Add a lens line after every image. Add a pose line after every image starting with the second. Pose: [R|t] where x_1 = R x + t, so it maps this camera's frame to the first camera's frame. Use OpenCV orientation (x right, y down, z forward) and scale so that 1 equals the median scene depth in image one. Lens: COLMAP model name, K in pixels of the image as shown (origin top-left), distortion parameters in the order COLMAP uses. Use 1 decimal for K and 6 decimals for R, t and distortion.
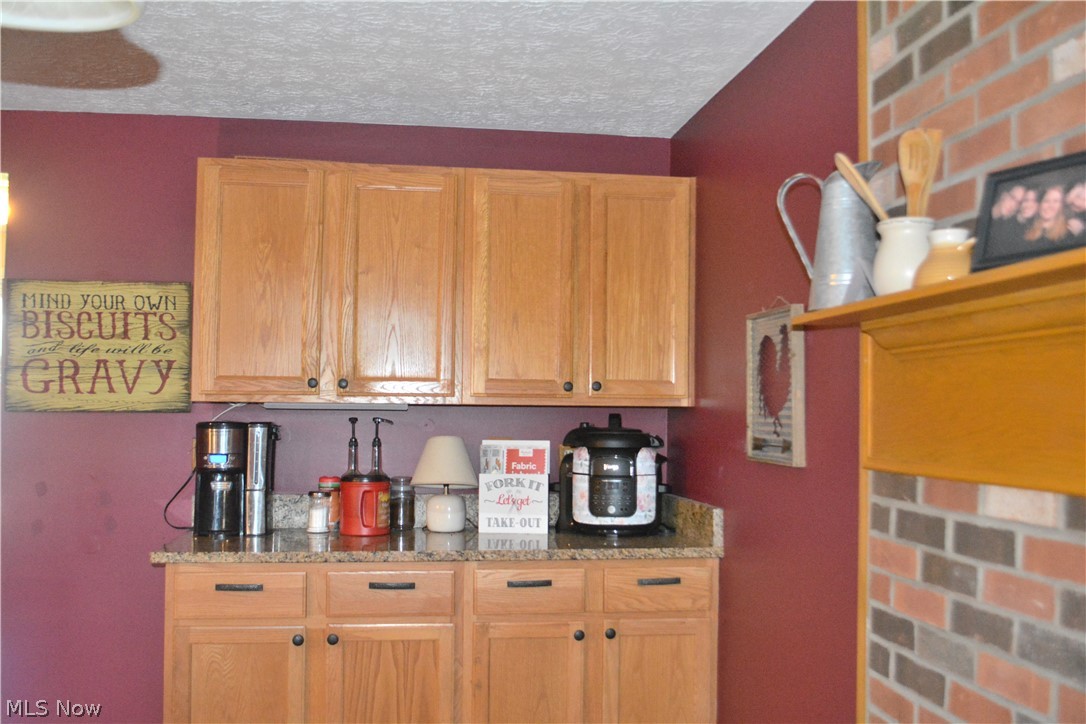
lens RADIAL K [[1064.9, 0, 543.0], [0, 1064.9, 362.0], [0, 0, 1]] dist [-0.053907, -0.000859]
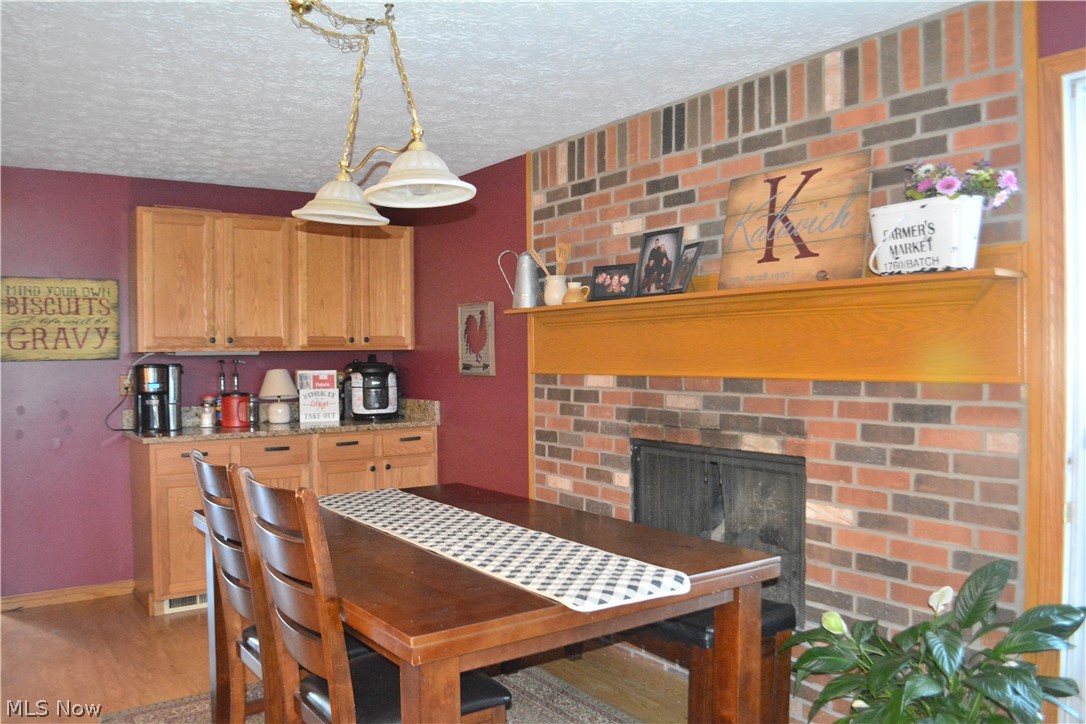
lens RADIAL K [[881.4, 0, 543.0], [0, 881.4, 362.0], [0, 0, 1]] dist [-0.002768, -0.001995]
pose [[0.894648, -0.025896, 0.446021, -0.366293], [0.001210, 0.998456, 0.055544, -0.023832], [-0.446771, -0.049153, 0.893297, -0.519895]]
